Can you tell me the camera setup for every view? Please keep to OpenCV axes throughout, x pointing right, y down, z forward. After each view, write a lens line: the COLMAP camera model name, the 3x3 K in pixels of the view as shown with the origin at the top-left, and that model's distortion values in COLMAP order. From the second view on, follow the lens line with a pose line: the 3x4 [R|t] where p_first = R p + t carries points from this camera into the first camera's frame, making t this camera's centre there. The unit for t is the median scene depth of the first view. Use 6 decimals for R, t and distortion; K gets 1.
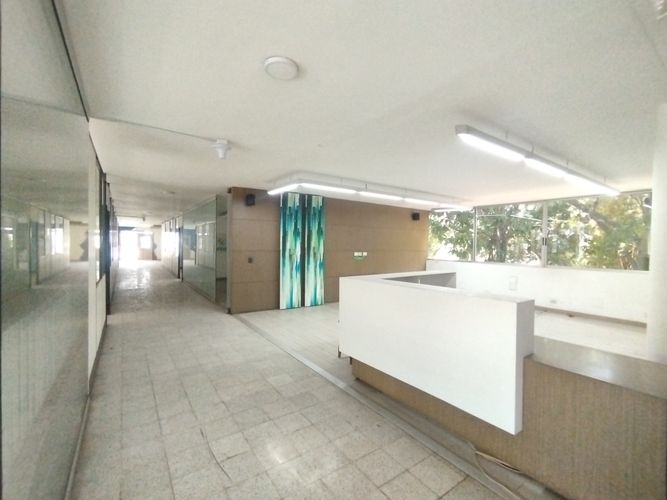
lens RADIAL K [[303.8, 0, 339.9], [0, 303.8, 249.8], [0, 0, 1]] dist [-0.001255, 0.000249]
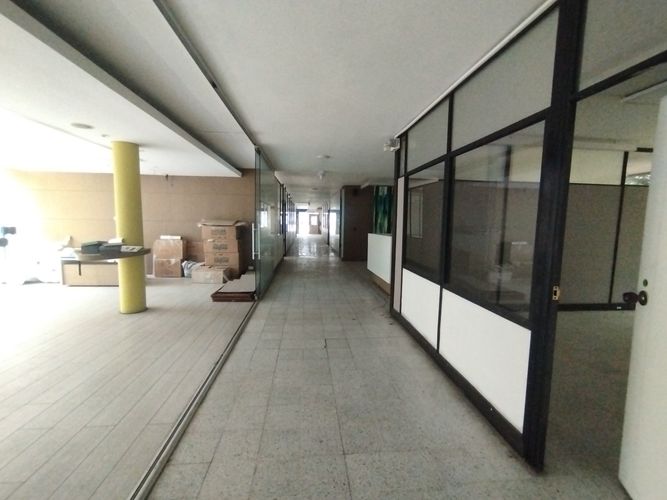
lens RADIAL K [[303.8, 0, 339.9], [0, 303.8, 249.8], [0, 0, 1]] dist [-0.001255, 0.000249]
pose [[0.875461, 0.046402, -0.481056, 0.191580], [-0.014173, 0.997417, 0.070415, 0.013193], [0.483081, -0.054828, 0.873857, -0.213116]]
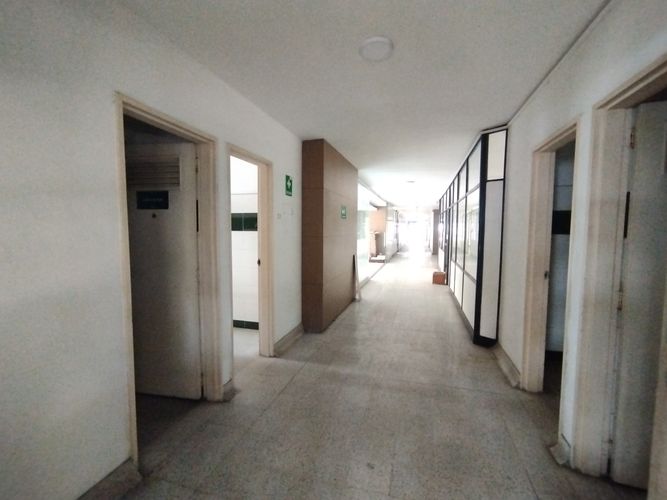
lens RADIAL K [[303.8, 0, 339.9], [0, 303.8, 249.8], [0, 0, 1]] dist [-0.001255, 0.000249]
pose [[0.641417, 0.041377, -0.766076, 0.558945], [-0.006085, 0.998788, 0.048851, 0.017502], [0.767168, -0.026673, 0.640891, -0.654693]]
